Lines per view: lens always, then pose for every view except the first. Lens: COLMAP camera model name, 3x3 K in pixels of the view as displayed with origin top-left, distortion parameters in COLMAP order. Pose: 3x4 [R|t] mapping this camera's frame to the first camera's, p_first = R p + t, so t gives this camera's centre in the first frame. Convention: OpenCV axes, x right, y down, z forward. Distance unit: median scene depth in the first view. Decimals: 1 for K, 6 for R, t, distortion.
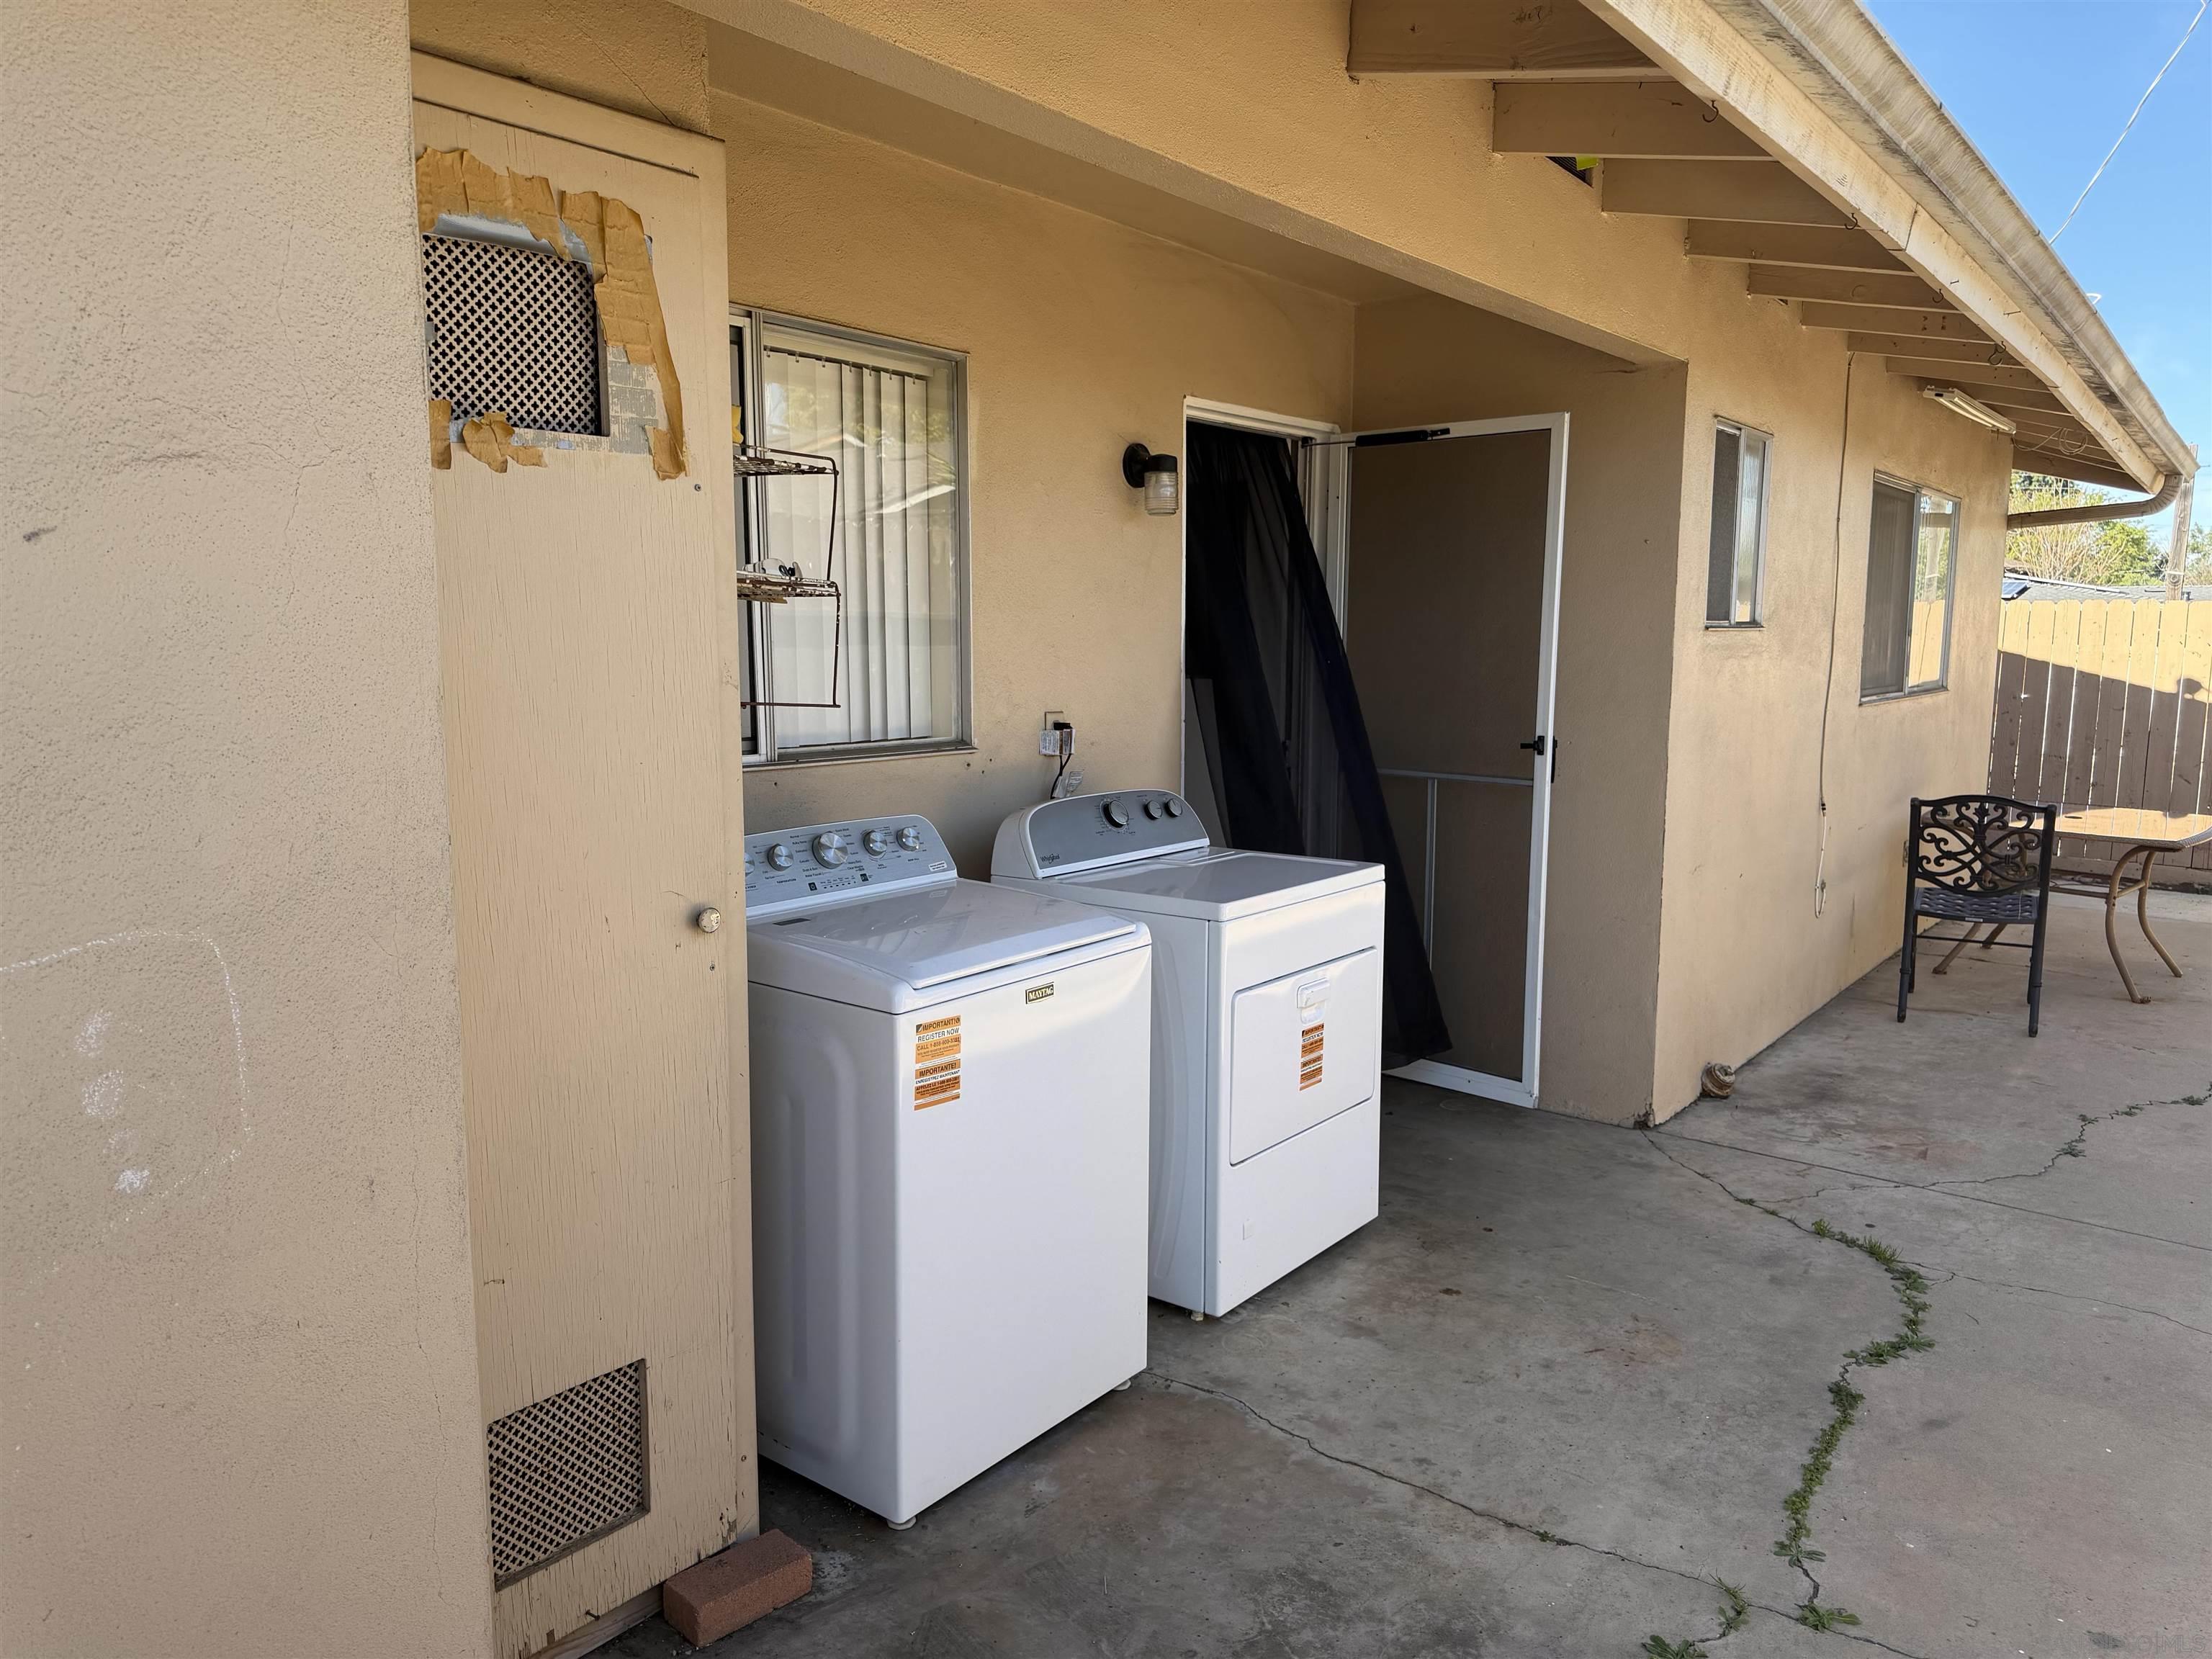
lens RADIAL K [[1600.5, 0, 1109.2], [0, 1600.5, 849.9], [0, 0, 1]] dist [0.072362, -0.085677]
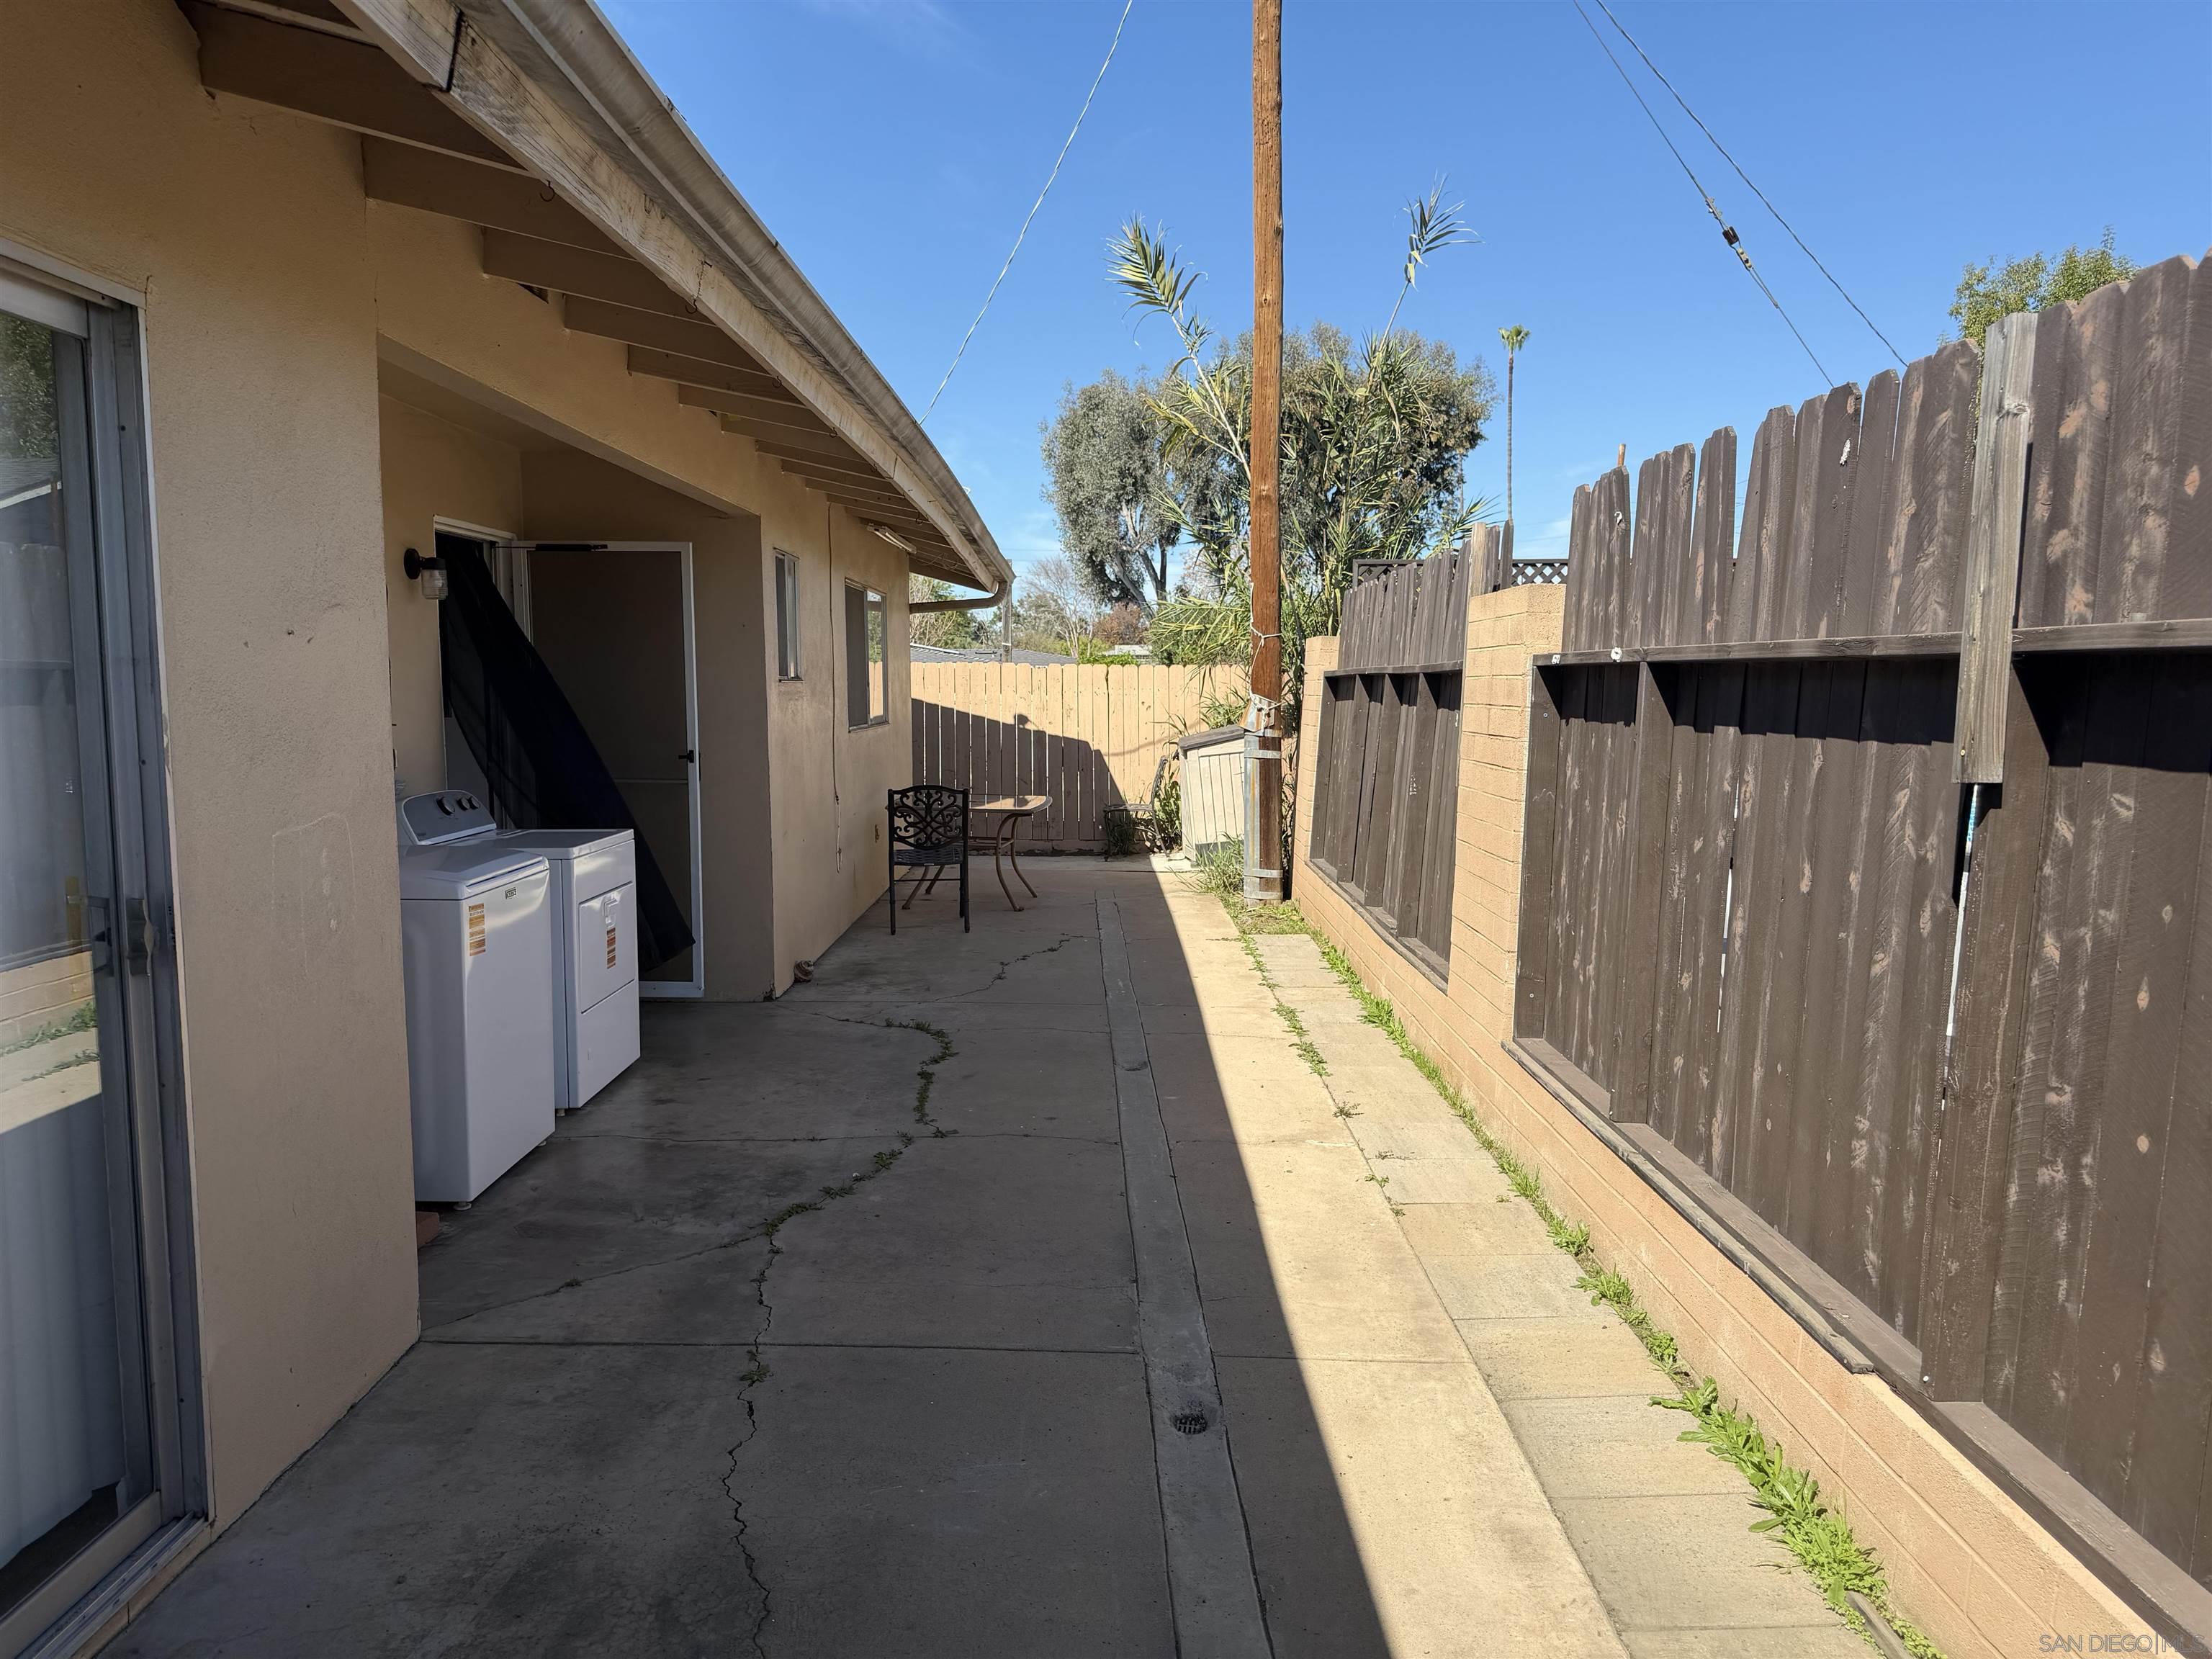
lens RADIAL K [[1571.8, 0, 1110.0], [0, 1571.8, 829.5], [0, 0, 1]] dist [0.009939, -0.012142]
pose [[0.795498, -0.057267, 0.603244, -0.320234], [0.082411, 0.996499, -0.014076, 0.058011], [-0.600325, 0.060912, 0.797433, -0.425233]]
